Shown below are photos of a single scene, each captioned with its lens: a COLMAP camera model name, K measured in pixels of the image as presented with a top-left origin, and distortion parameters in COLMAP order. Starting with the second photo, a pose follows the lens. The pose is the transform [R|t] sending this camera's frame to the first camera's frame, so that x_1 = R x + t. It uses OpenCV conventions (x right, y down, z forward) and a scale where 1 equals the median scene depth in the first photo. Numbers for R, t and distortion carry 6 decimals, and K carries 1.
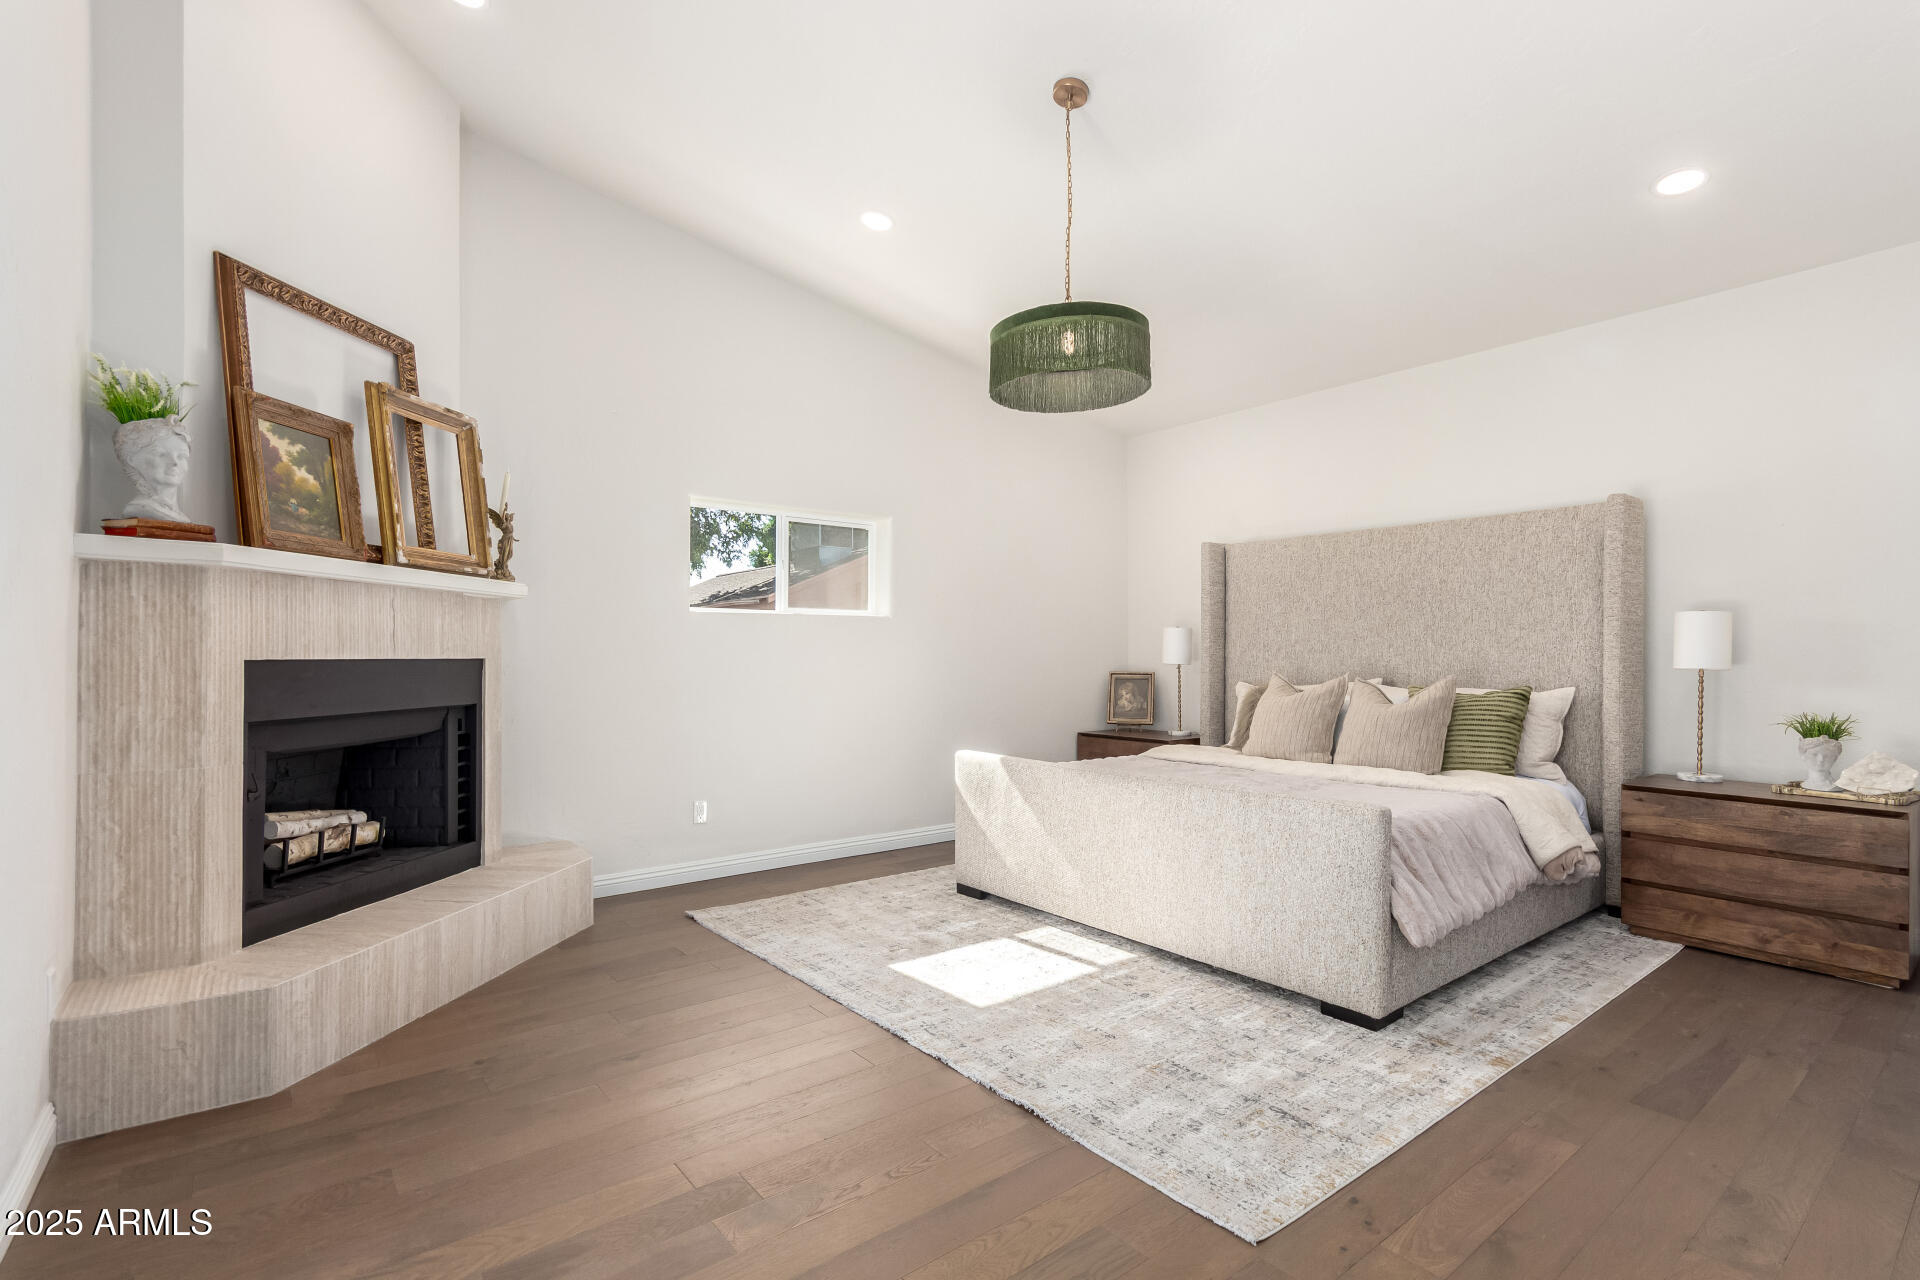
lens RADIAL K [[900.4, 0, 960.2], [0, 900.4, 649.5], [0, 0, 1]] dist [0.011180, -0.000386]
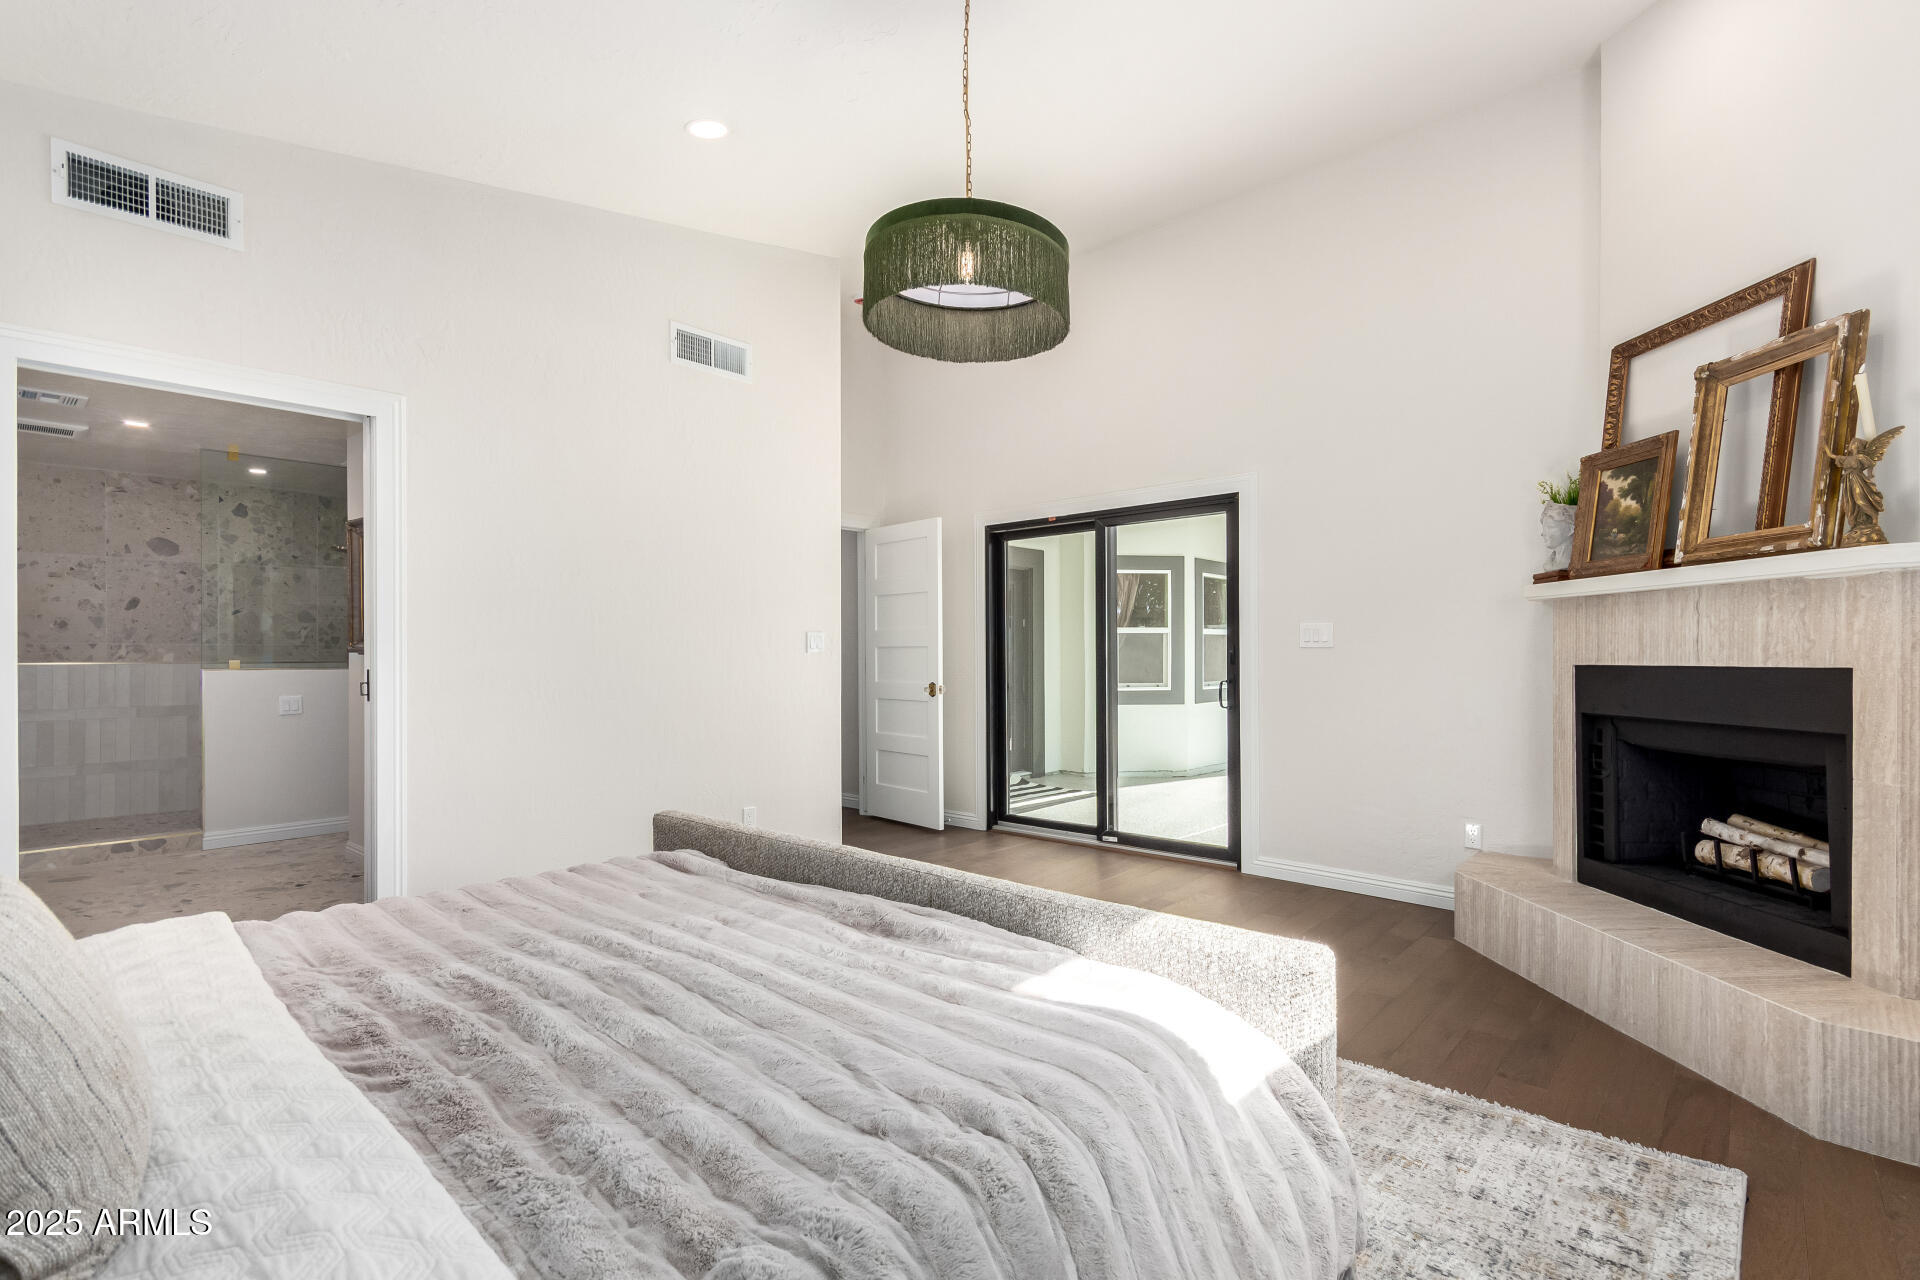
lens RADIAL K [[900.4, 0, 963.2], [0, 900.4, 651.1], [0, 0, 1]] dist [0.011180, -0.000386]
pose [[-0.983625, 0.002506, -0.180210, 0.300303], [0.004864, 0.999908, -0.012642, 0.003214], [0.180162, -0.013311, -0.983547, 1.959402]]
